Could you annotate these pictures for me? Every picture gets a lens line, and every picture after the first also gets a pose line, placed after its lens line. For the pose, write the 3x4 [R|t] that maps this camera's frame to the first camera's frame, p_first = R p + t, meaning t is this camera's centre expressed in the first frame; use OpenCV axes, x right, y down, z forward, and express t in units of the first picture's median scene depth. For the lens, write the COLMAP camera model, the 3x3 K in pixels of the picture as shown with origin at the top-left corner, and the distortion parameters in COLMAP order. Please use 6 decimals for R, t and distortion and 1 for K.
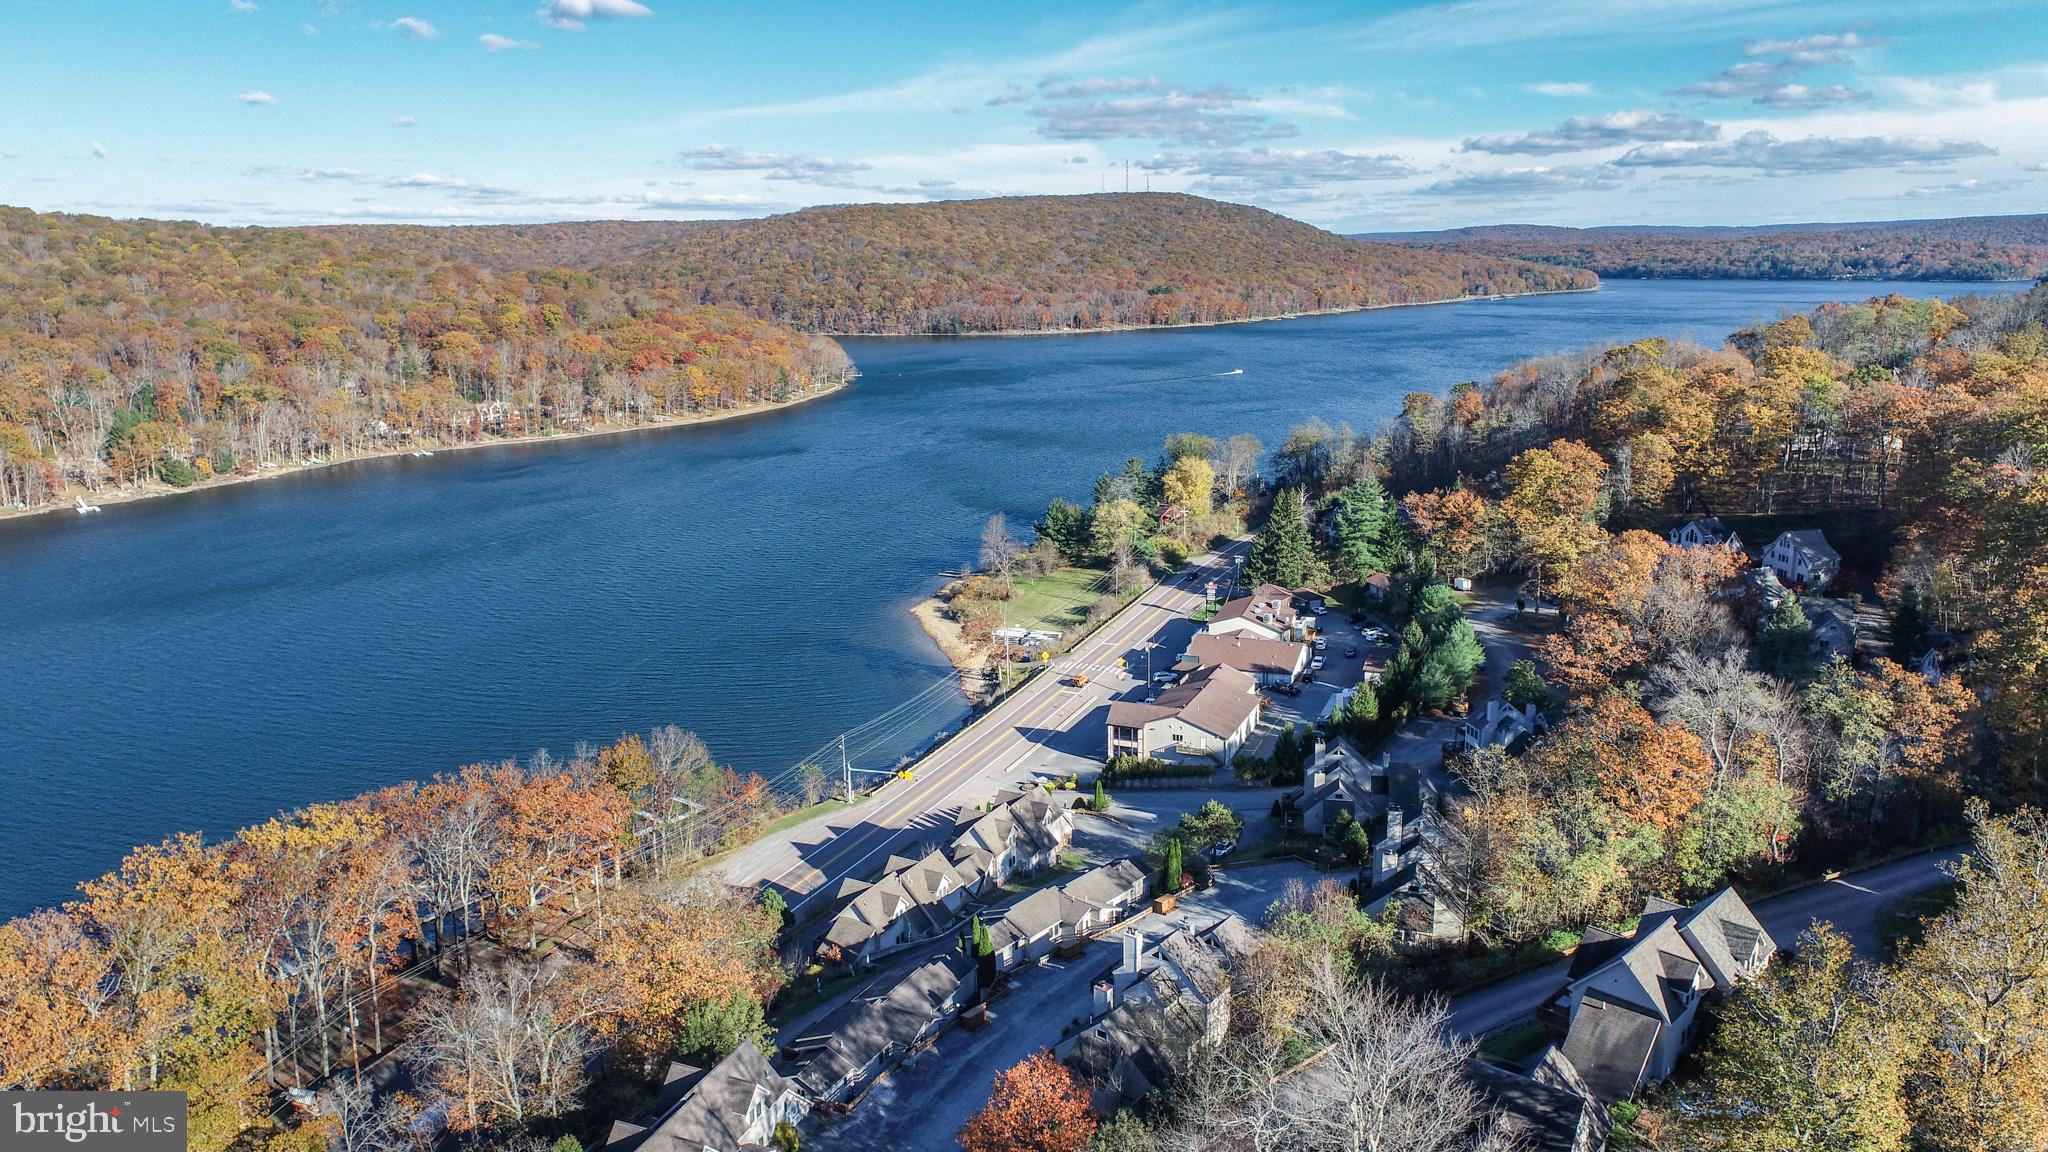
lens RADIAL K [[1383.4, 0, 1024.0], [0, 1383.4, 576.0], [0, 0, 1]] dist [-0.014125, 0.001376]
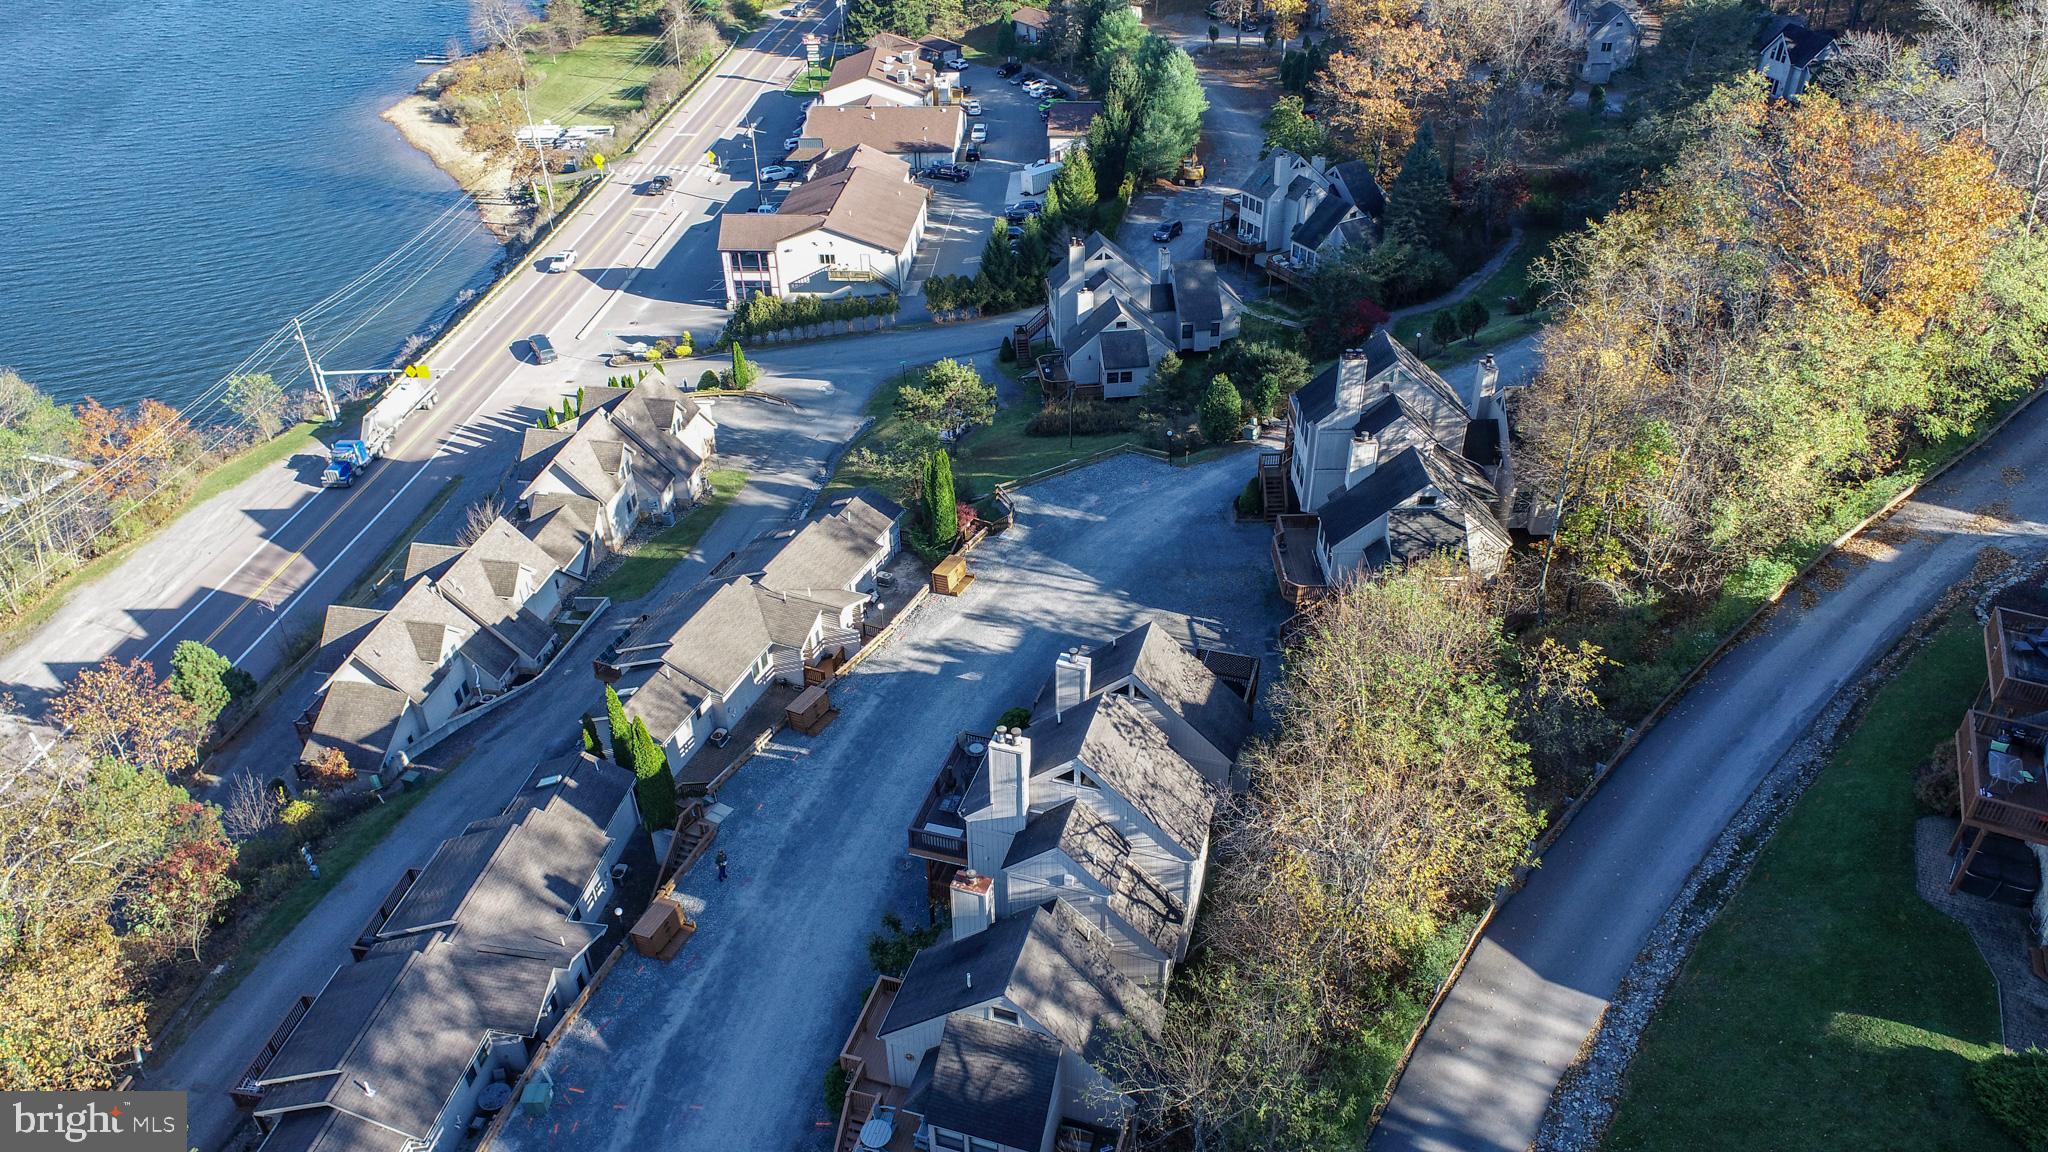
lens RADIAL K [[1383.4, 0, 1024.0], [0, 1383.4, 576.0], [0, 0, 1]] dist [-0.014125, 0.001376]
pose [[0.944480, -0.179310, 0.275327, -0.013845], [0.072844, 0.931379, 0.356688, 0.025435], [-0.320391, -0.316829, 0.892731, 0.301289]]
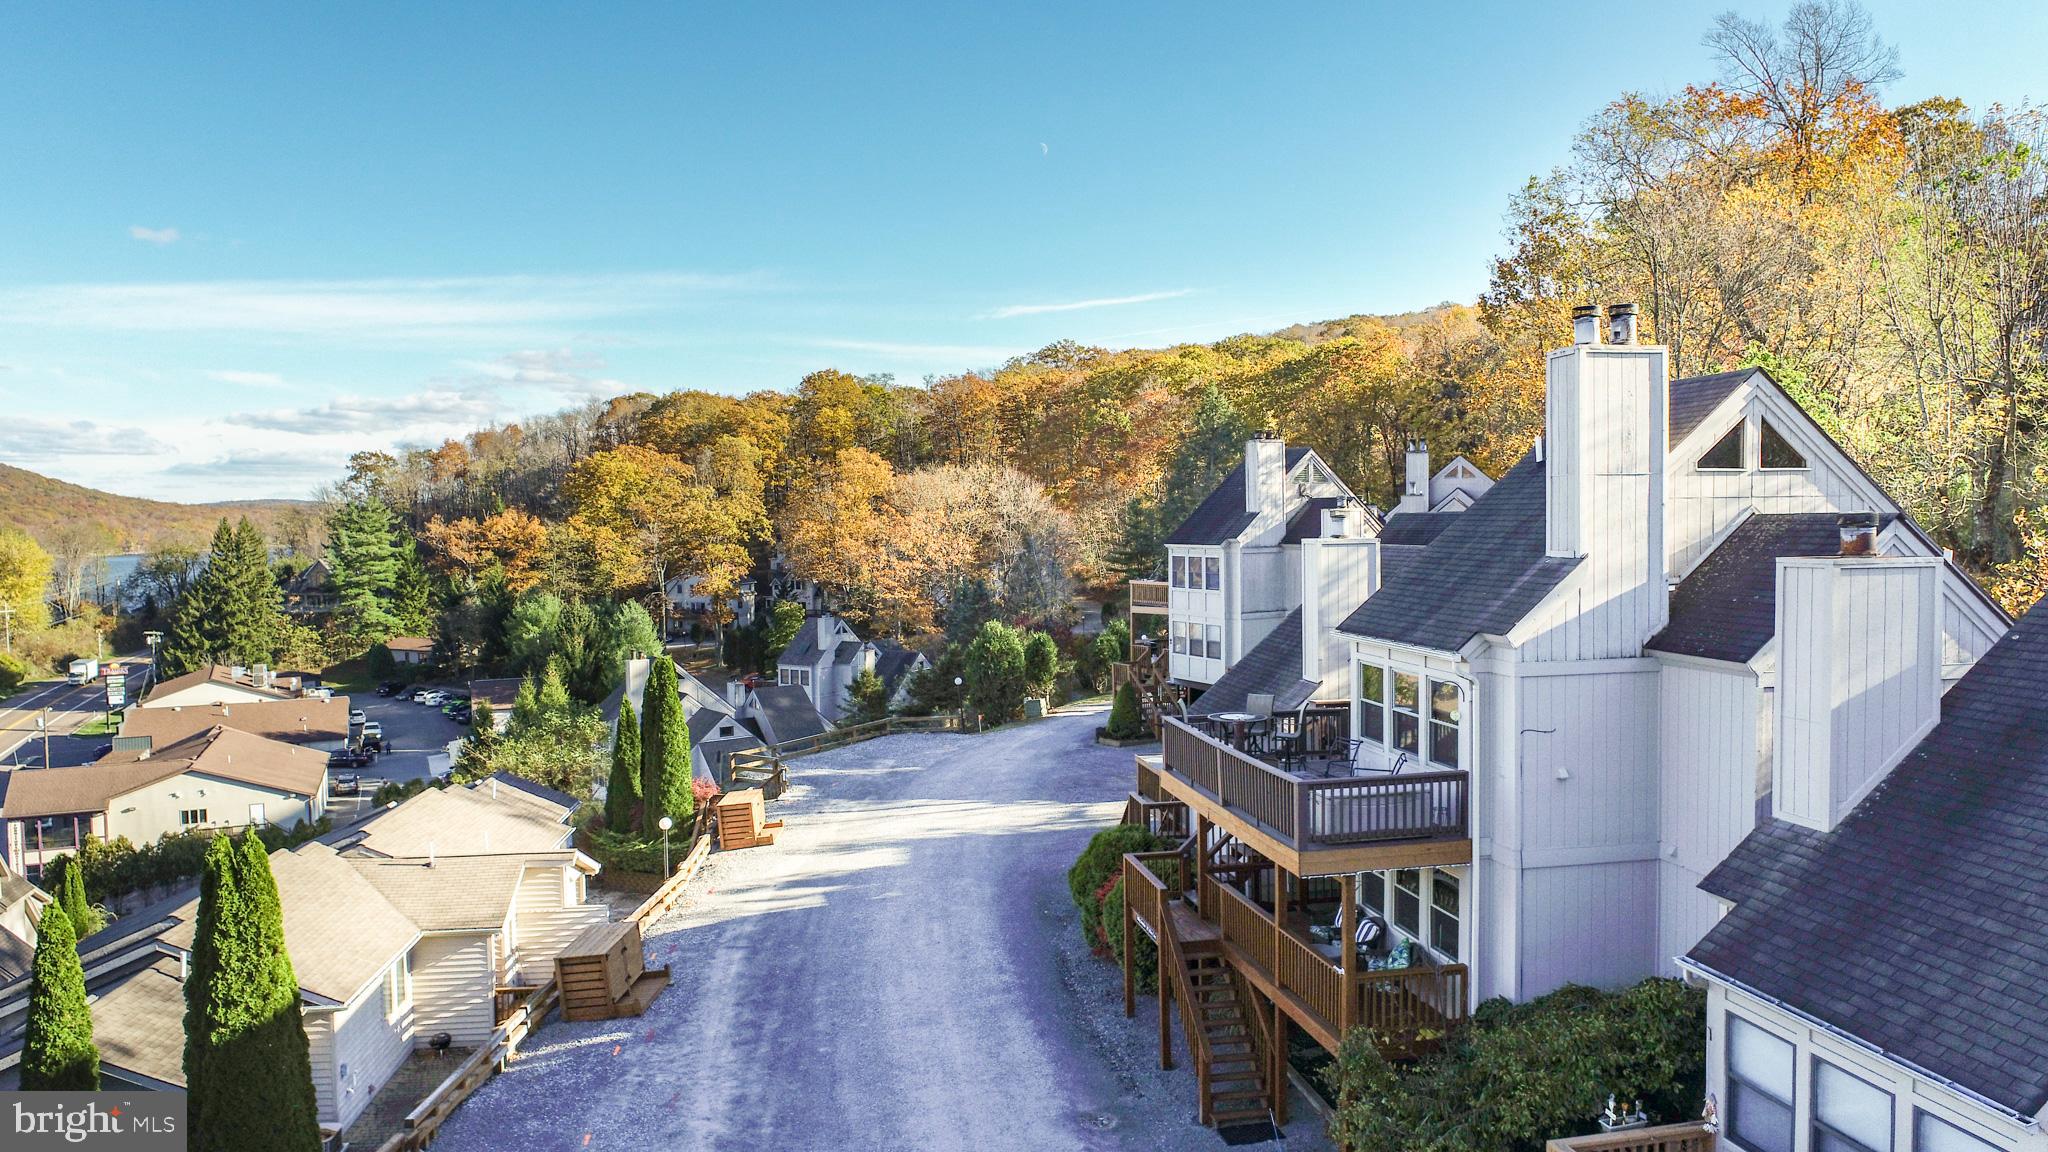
lens RADIAL K [[1383.4, 0, 1024.0], [0, 1383.4, 576.0], [0, 0, 1]] dist [-0.014125, 0.001376]
pose [[0.673628, -0.022590, 0.738726, -0.043135], [0.169932, 0.977488, -0.125065, 0.141654], [-0.719270, 0.209780, 0.662301, 0.459383]]
